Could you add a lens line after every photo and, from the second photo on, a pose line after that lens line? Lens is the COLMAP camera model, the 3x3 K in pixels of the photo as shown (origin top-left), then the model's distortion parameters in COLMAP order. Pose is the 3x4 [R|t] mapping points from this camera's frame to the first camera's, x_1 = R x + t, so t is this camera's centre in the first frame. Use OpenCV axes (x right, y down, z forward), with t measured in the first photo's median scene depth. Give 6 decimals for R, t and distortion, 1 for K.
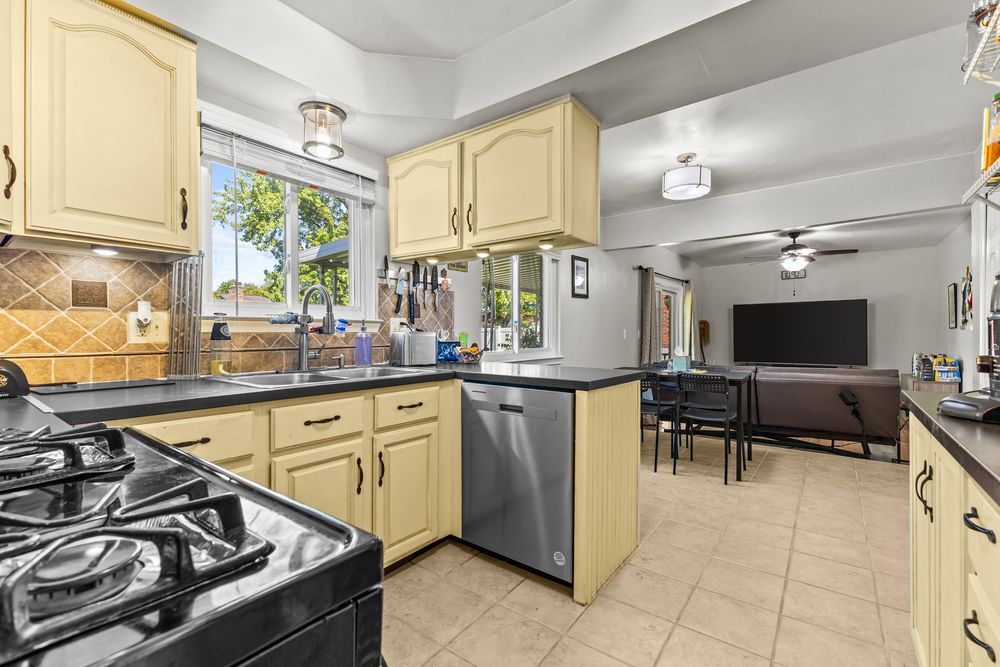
lens RADIAL K [[451.1, 0, 500.0], [0, 451.1, 333.5], [0, 0, 1]] dist [0.016850, -0.000062]
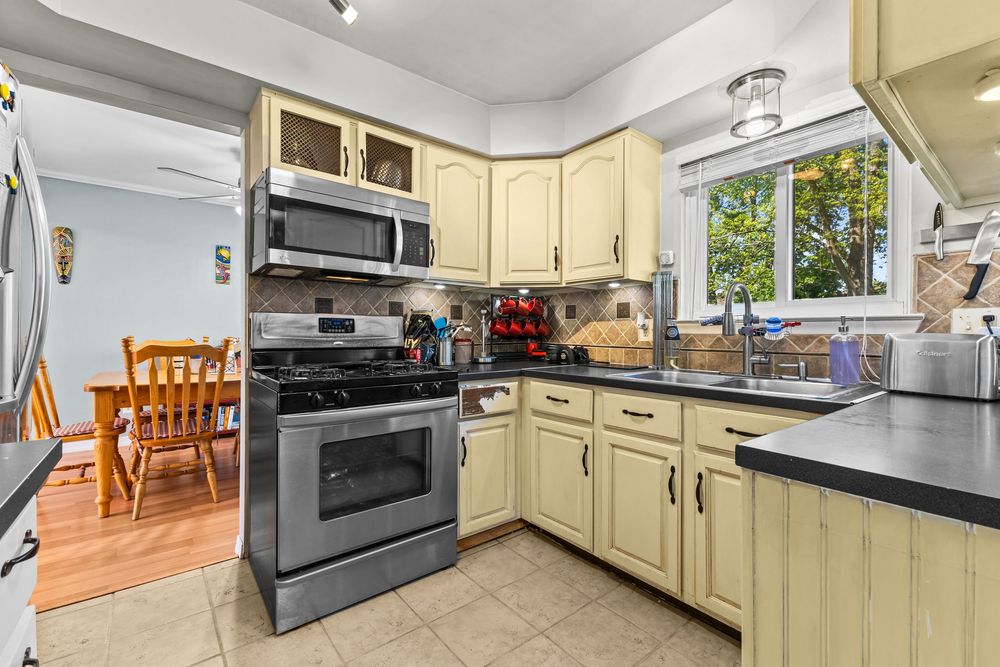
lens RADIAL K [[433.0, 0, 496.5], [0, 433.0, 332.3], [0, 0, 1]] dist [0.008285, -0.000627]
pose [[-0.265284, -0.007774, -0.964139, 0.634683], [-0.011975, 0.999917, -0.004768, 0.005619], [0.964096, 0.010281, -0.265355, 0.857086]]
